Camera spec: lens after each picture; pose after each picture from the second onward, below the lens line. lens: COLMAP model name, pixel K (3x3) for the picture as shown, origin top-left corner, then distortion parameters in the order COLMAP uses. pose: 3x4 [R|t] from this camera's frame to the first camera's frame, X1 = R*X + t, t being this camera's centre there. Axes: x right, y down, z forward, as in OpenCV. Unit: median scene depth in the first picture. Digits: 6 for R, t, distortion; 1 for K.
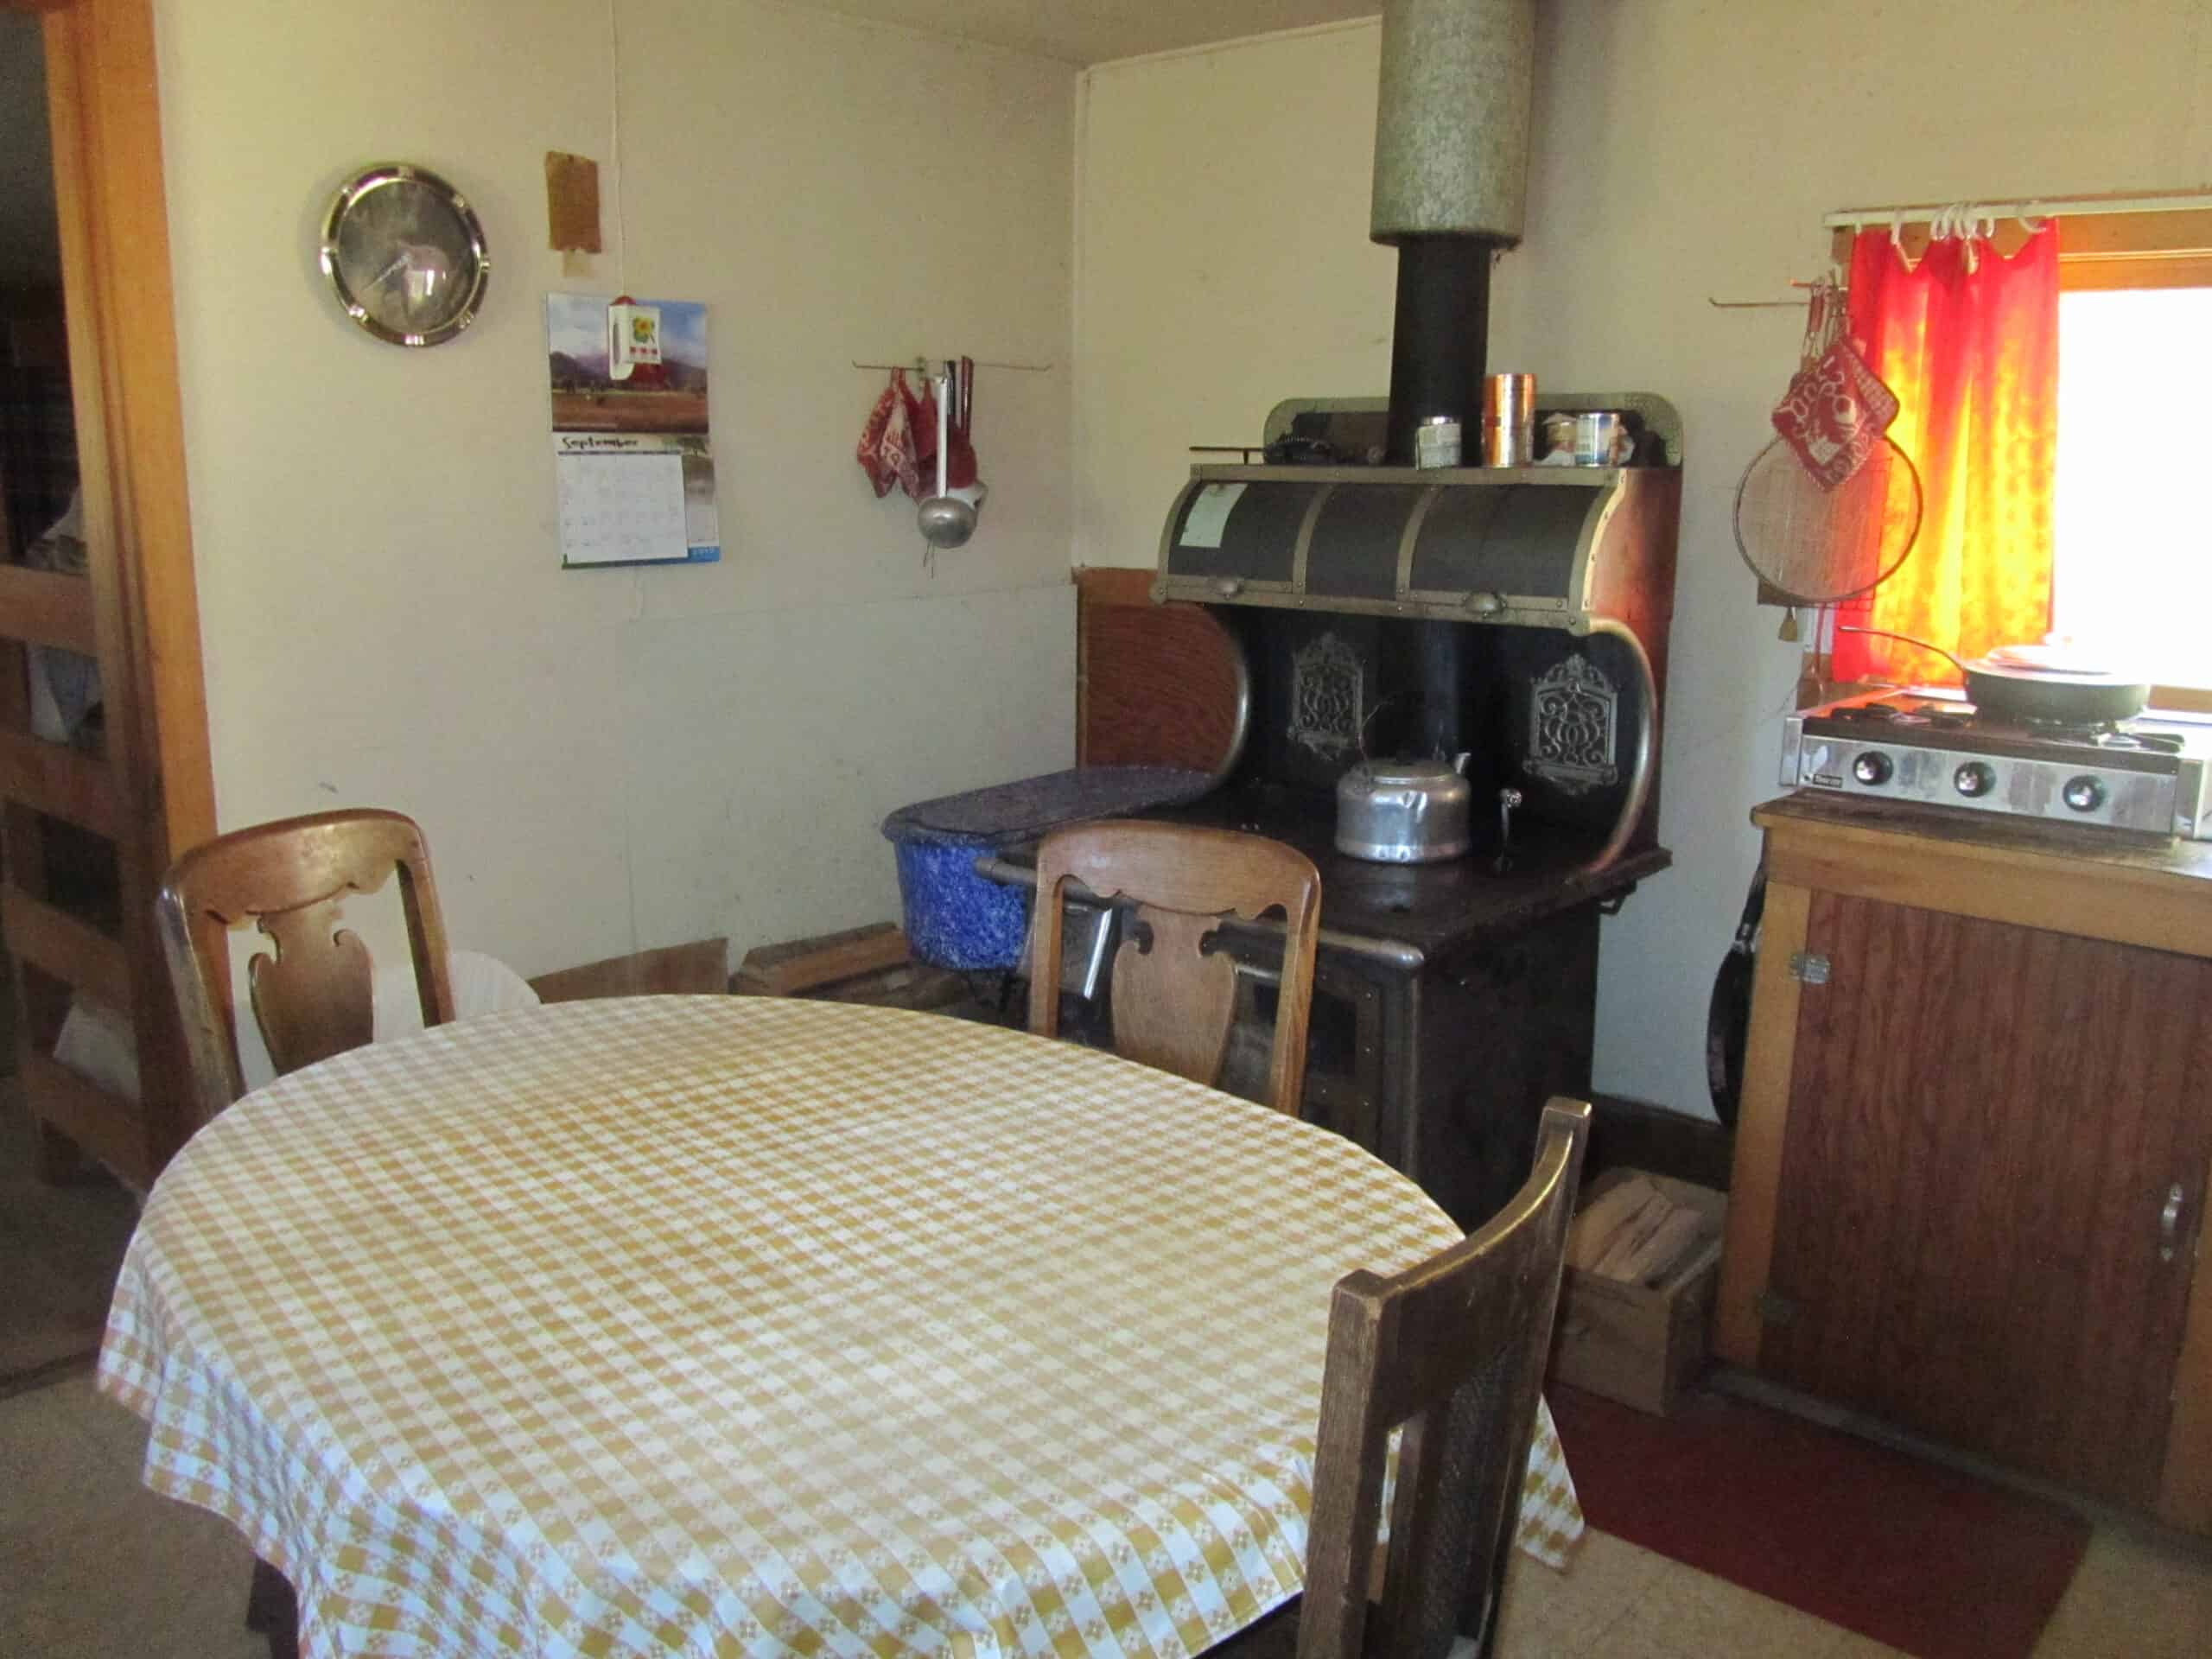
lens RADIAL K [[1809.1, 0, 1106.0], [0, 1809.1, 829.5], [0, 0, 1]] dist [-0.039081, -0.009119]
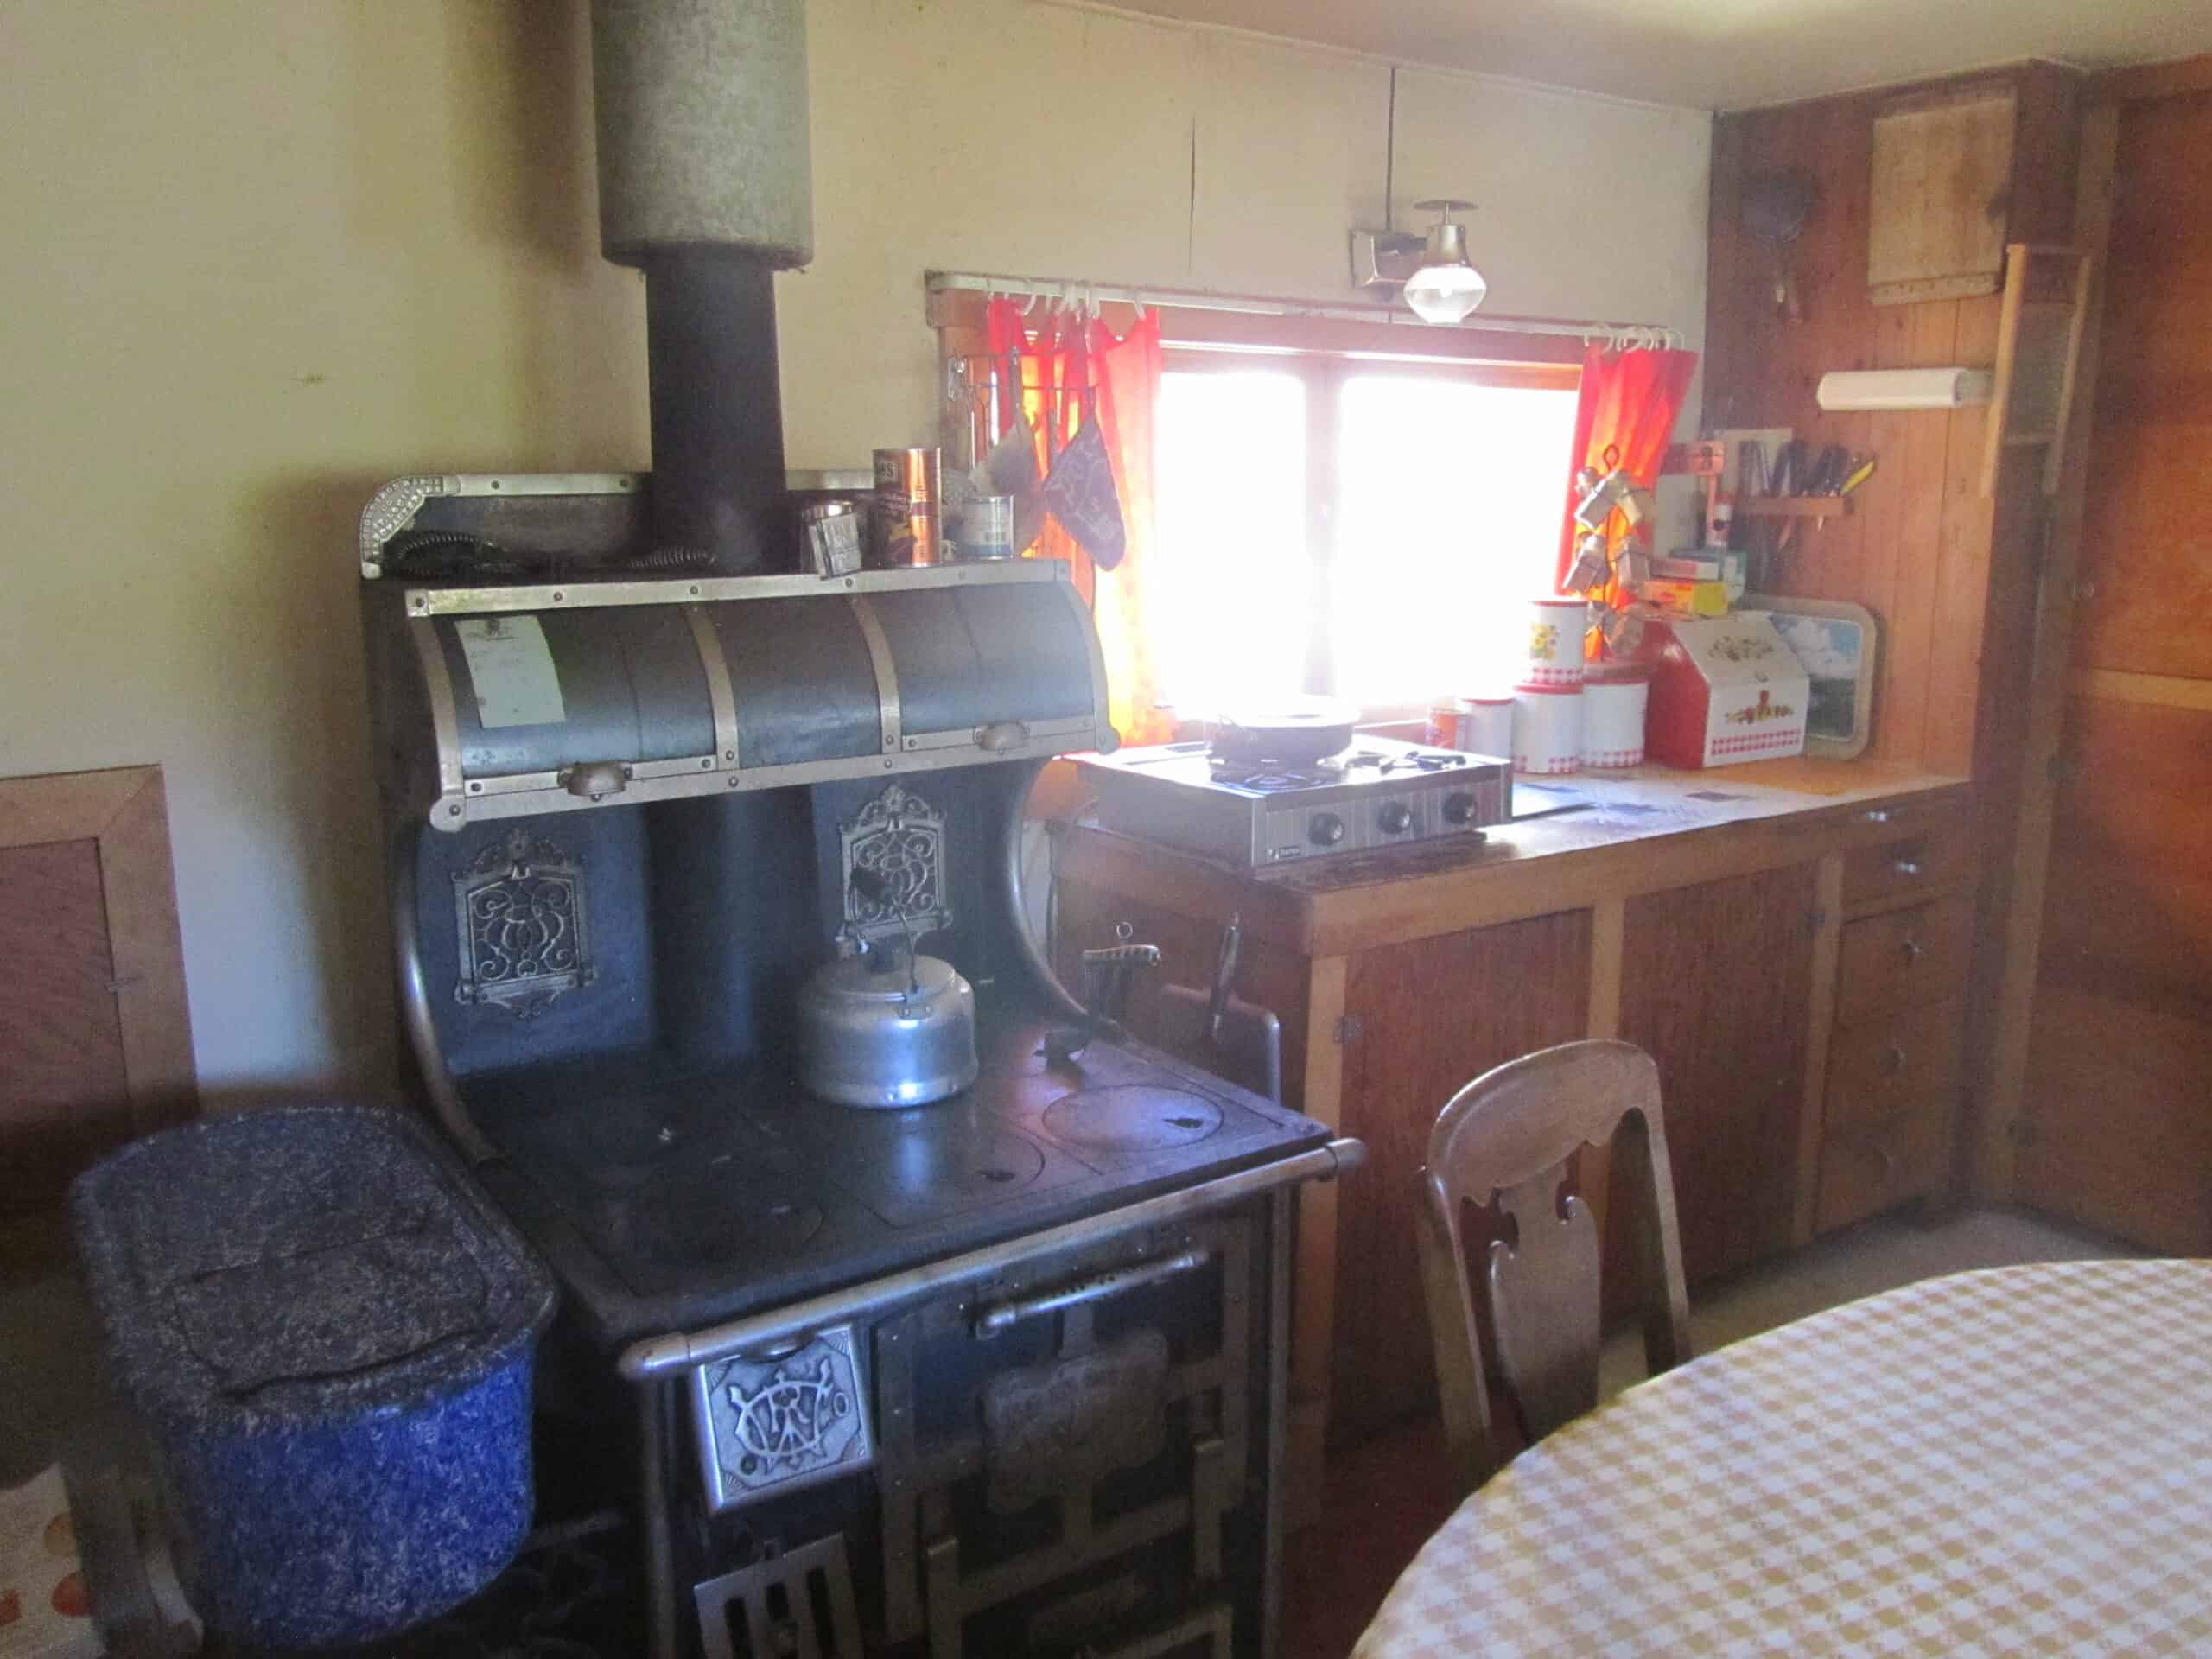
lens RADIAL K [[1809.1, 0, 1106.0], [0, 1809.1, 829.5], [0, 0, 1]] dist [-0.039081, -0.009119]
pose [[0.222422, -0.190945, 0.956069, -0.556584], [0.210162, 0.966969, 0.144229, -0.193347], [-0.952030, 0.168850, 0.255205, 0.770644]]
